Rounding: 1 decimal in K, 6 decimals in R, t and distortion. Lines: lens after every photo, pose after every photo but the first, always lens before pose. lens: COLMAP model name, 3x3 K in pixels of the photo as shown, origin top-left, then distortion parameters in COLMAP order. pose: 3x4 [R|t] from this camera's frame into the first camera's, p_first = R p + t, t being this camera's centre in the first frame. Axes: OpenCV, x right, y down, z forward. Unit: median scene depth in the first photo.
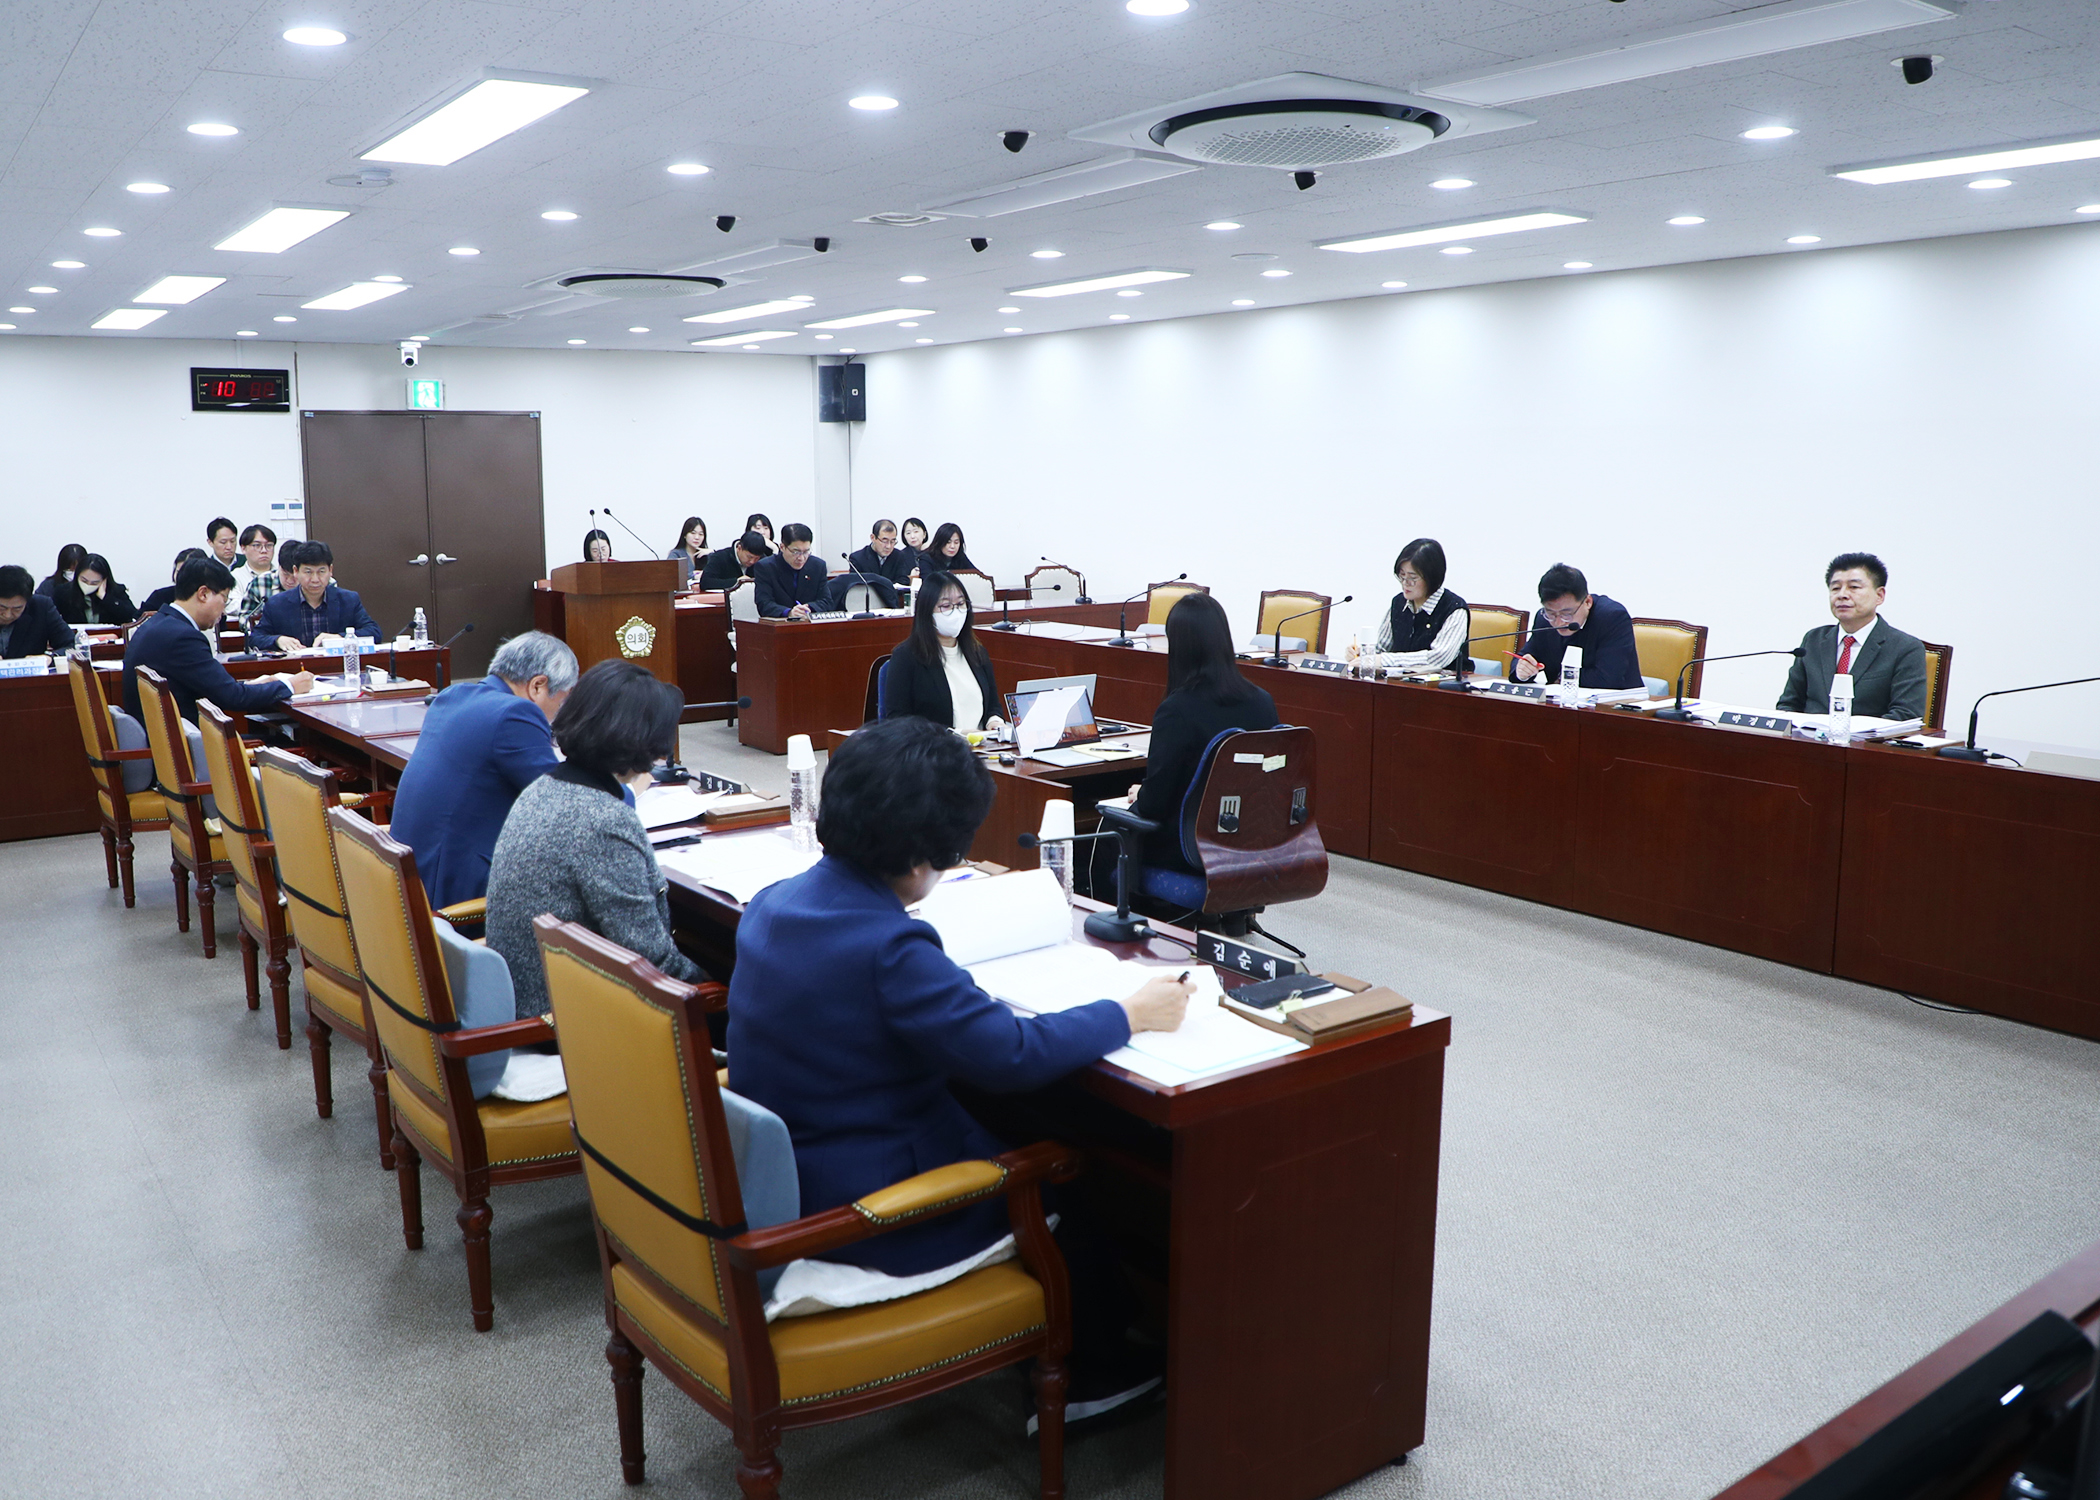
lens RADIAL K [[1790.0, 0, 1050.0], [0, 1790.0, 750.0], [0, 0, 1]] dist [0.124885, -0.000931]
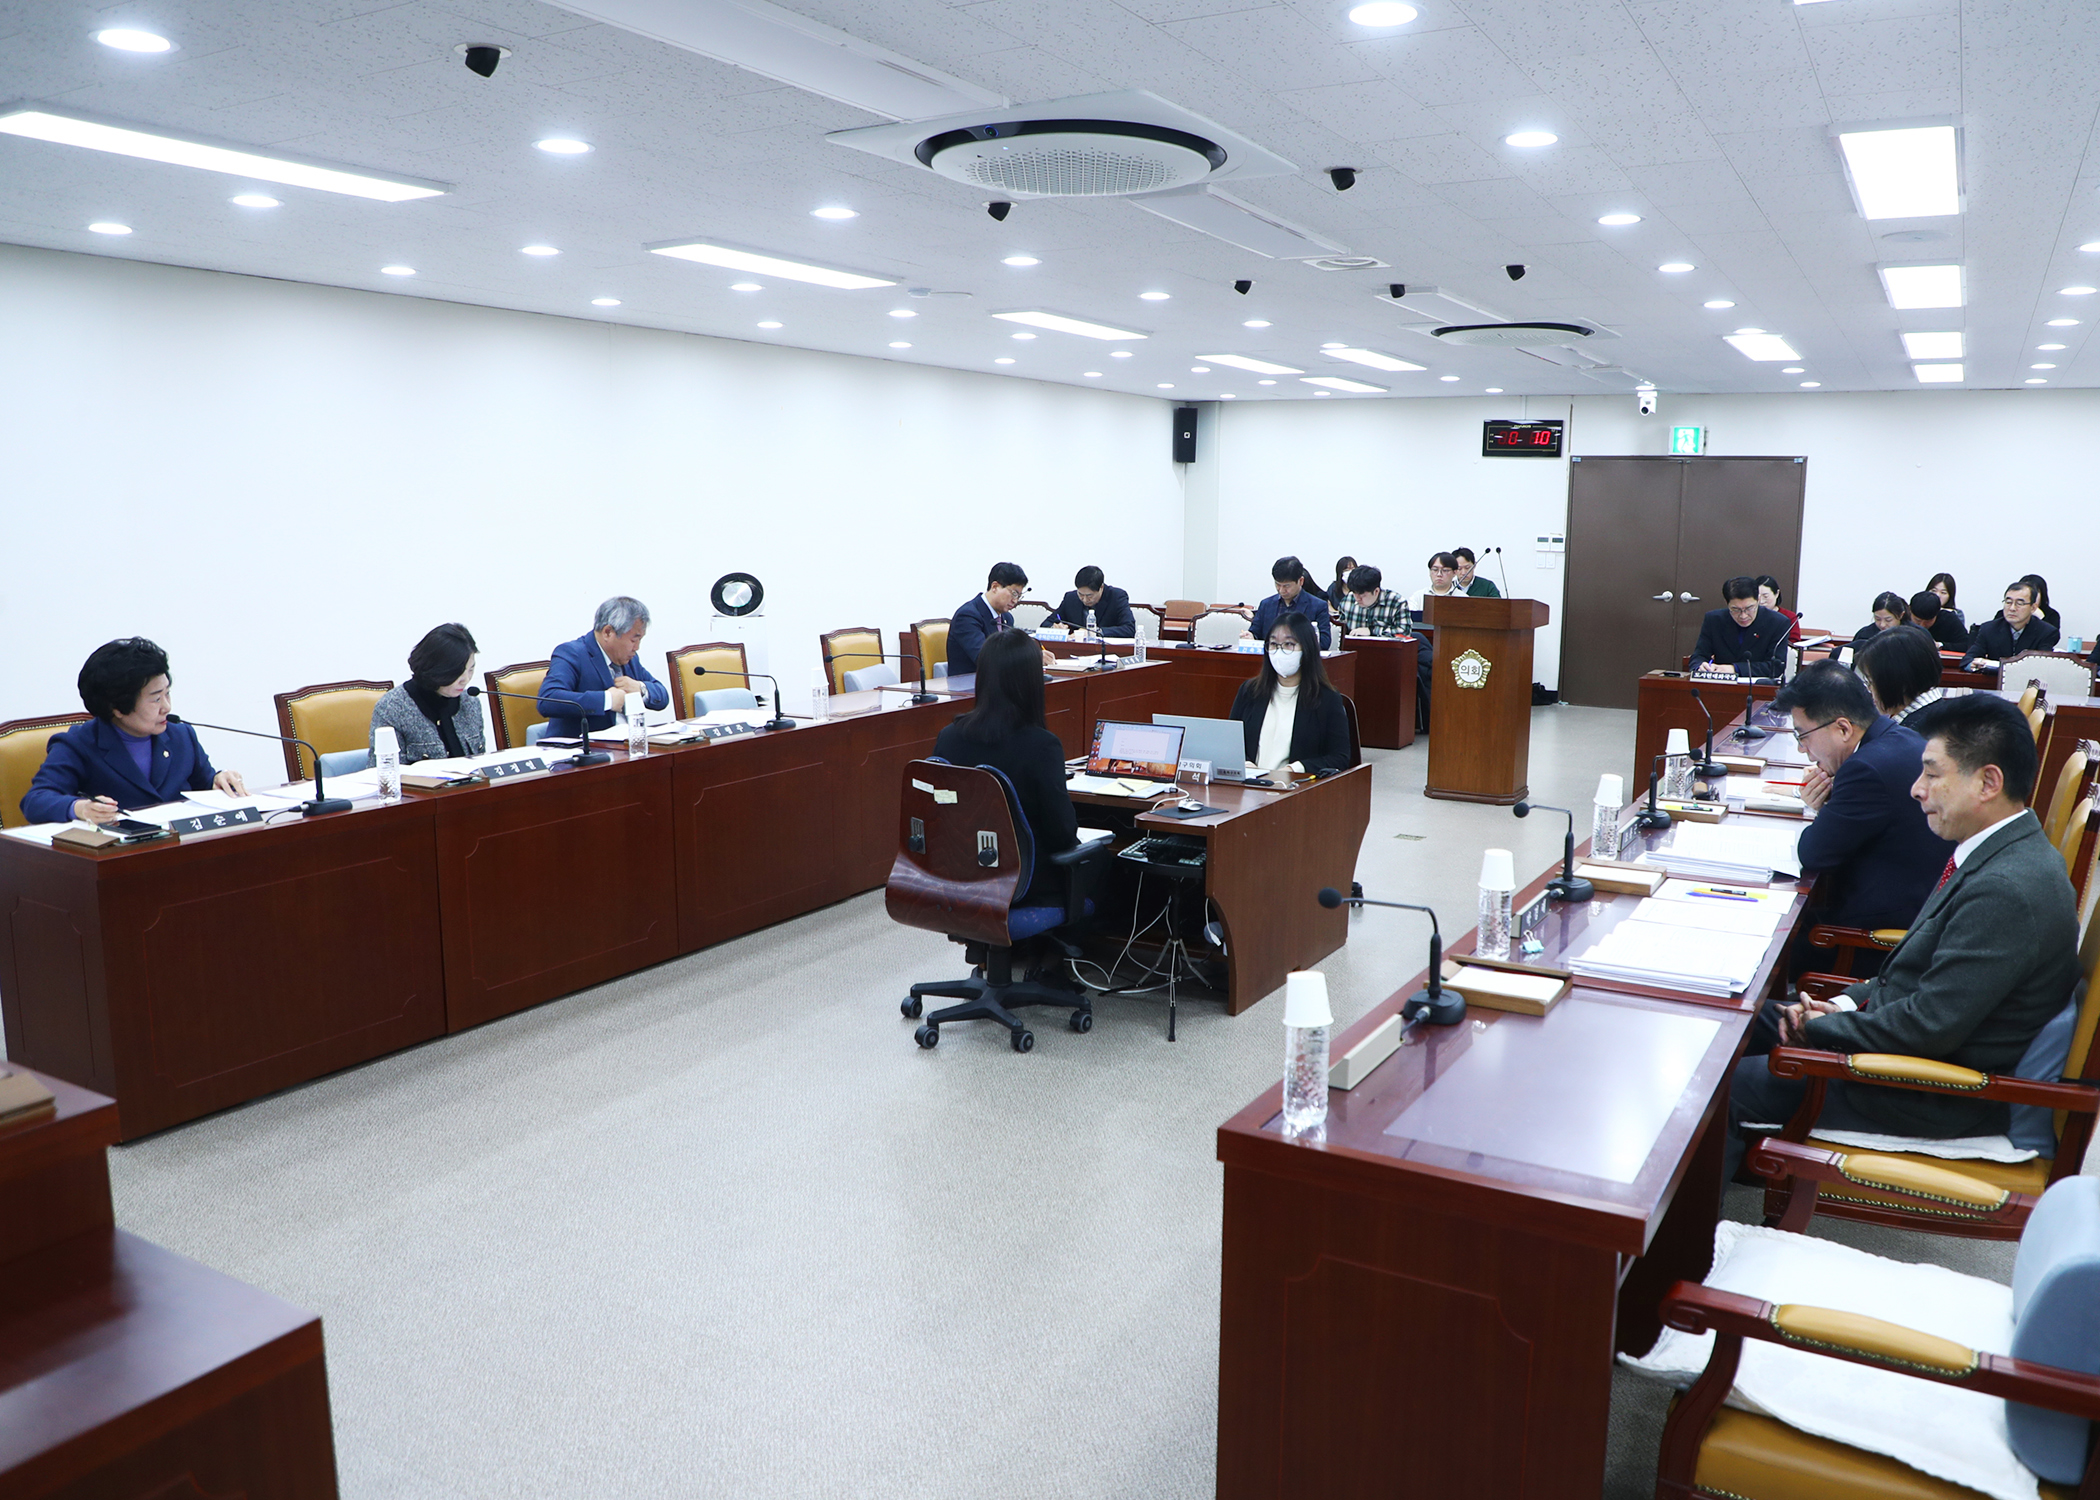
lens RADIAL K [[1750.7, 0, 1050.0], [0, 1750.7, 750.0], [0, 0, 1]] dist [0.001117, -0.001429]
pose [[0.497047, 0.157146, -0.853375, 0.379262], [-0.170979, 0.981920, 0.081231, -0.041698], [0.850711, 0.105534, 0.514930, 0.200415]]
